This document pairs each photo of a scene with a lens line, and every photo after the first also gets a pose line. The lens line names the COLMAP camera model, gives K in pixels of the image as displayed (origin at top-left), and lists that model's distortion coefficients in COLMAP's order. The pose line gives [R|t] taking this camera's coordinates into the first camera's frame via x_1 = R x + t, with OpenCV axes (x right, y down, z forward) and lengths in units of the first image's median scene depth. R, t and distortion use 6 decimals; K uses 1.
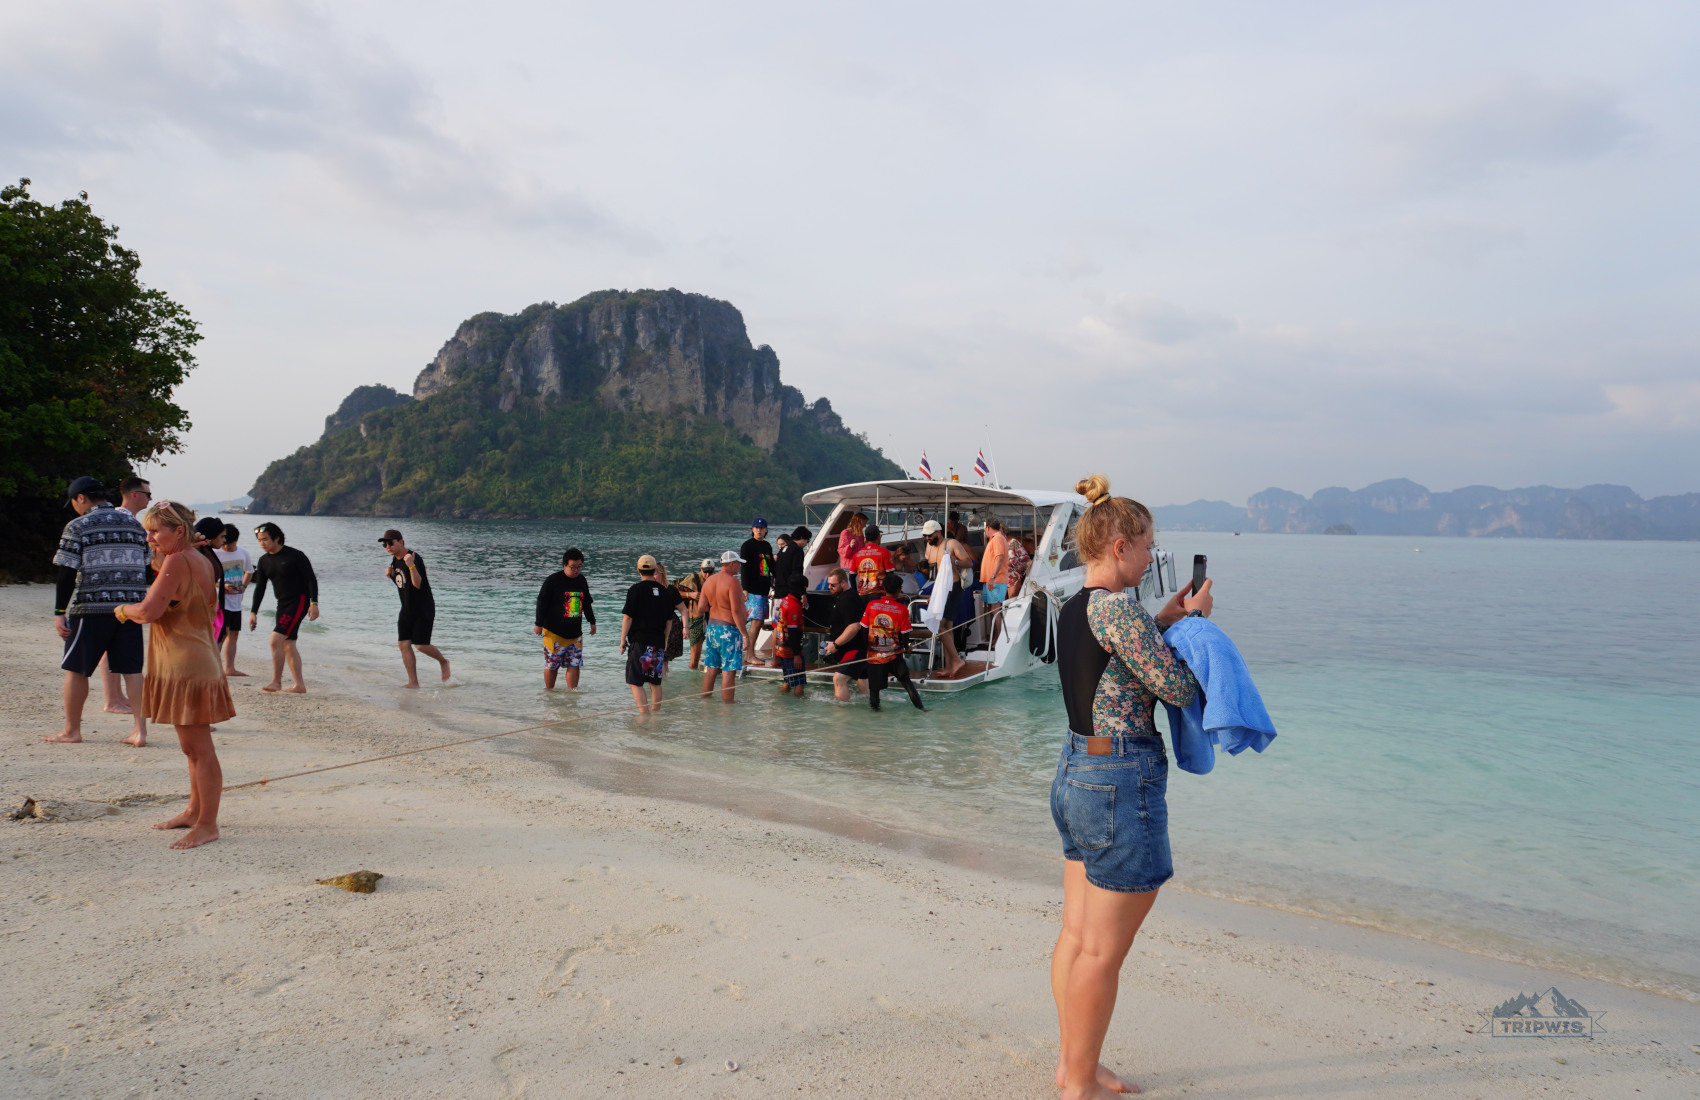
lens RADIAL K [[1488.6, 0, 850.0], [0, 1488.6, 550.0], [0, 0, 1]] dist [0.001754, 0.002751]
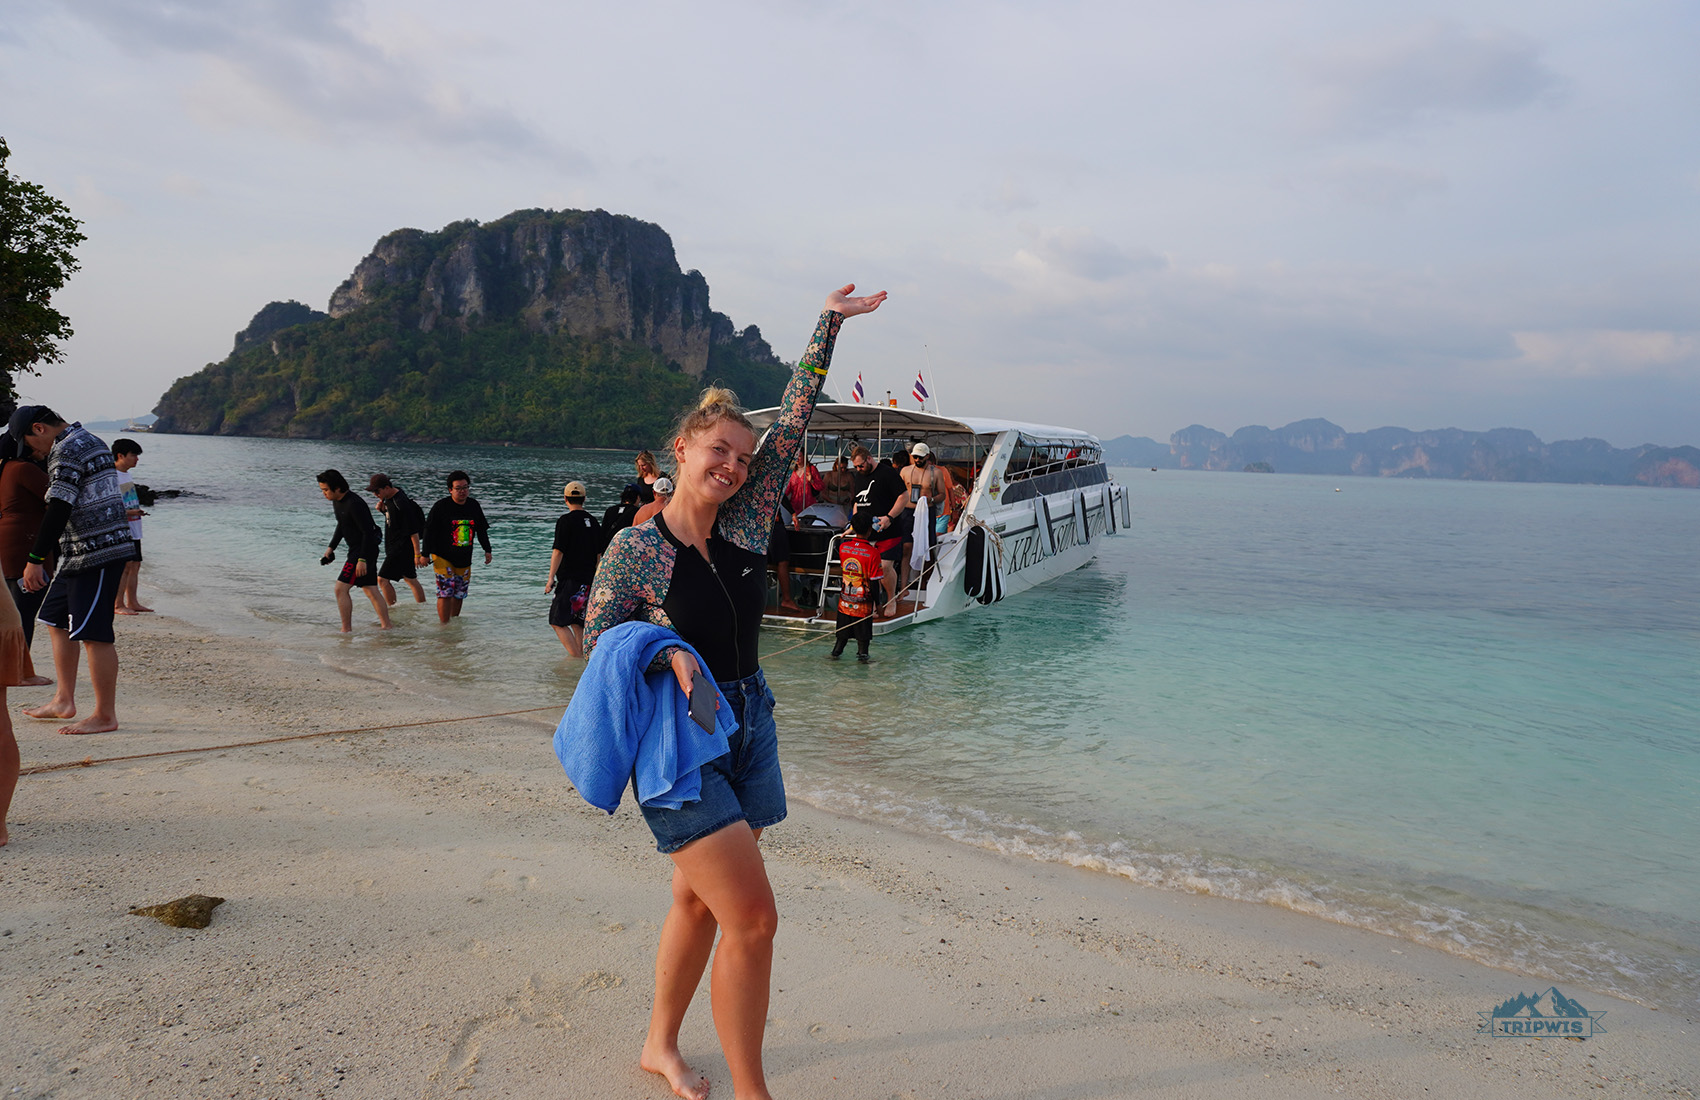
lens RADIAL K [[1246.1, 0, 850.0], [0, 1246.1, 550.0], [0, 0, 1]] dist [-0.040515, 0.053429]
pose [[0.996115, 0.010892, 0.087389, -0.024447], [-0.015689, 0.998396, 0.054397, 0.000977], [-0.086656, -0.055556, 0.994688, 0.162759]]
